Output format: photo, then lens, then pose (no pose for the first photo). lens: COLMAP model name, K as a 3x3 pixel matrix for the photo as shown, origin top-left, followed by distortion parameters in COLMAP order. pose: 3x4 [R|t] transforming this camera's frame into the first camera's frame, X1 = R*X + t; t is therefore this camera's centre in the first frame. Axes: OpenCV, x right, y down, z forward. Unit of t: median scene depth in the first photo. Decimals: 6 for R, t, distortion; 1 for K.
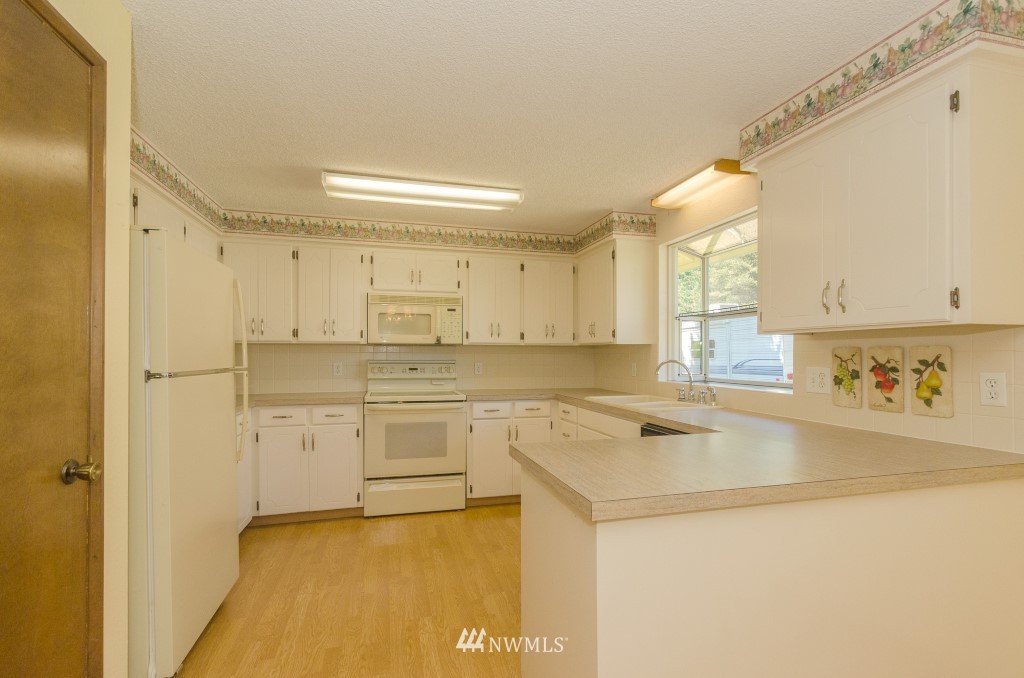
lens RADIAL K [[452.9, 0, 507.3], [0, 452.9, 356.9], [0, 0, 1]] dist [-0.001074, -0.000179]
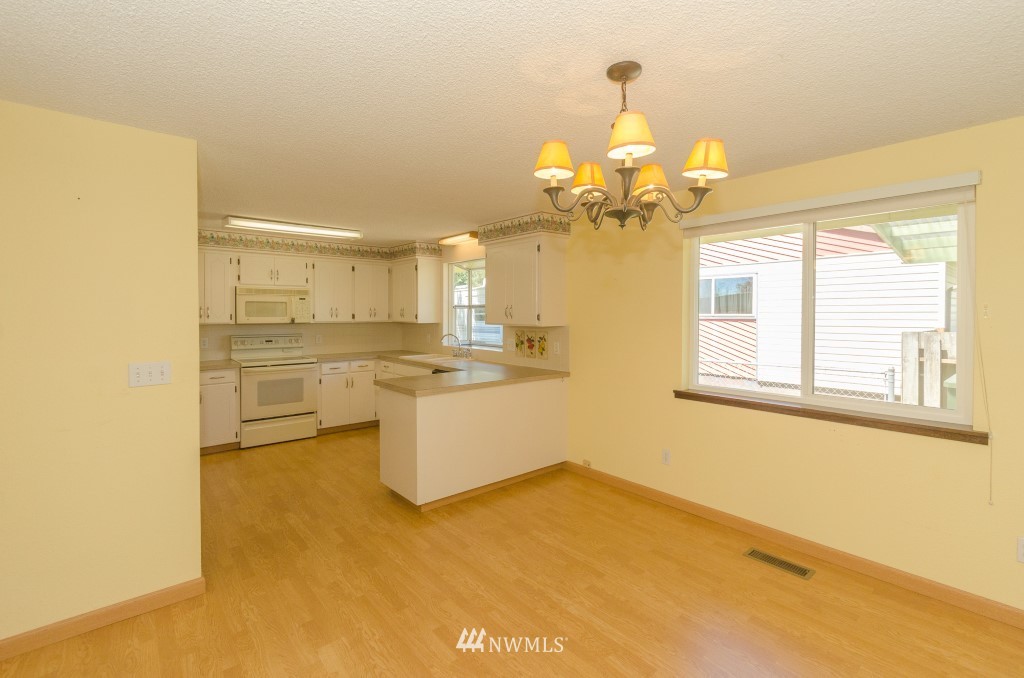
lens RADIAL K [[452.9, 0, 511.4], [0, 452.9, 320.2], [0, 0, 1]] dist [-0.001074, -0.000179]
pose [[0.900225, -0.006787, 0.435371, -0.166188], [0.000997, 0.999908, 0.013526, -0.061196], [-0.435423, -0.011742, 0.900149, -0.608053]]
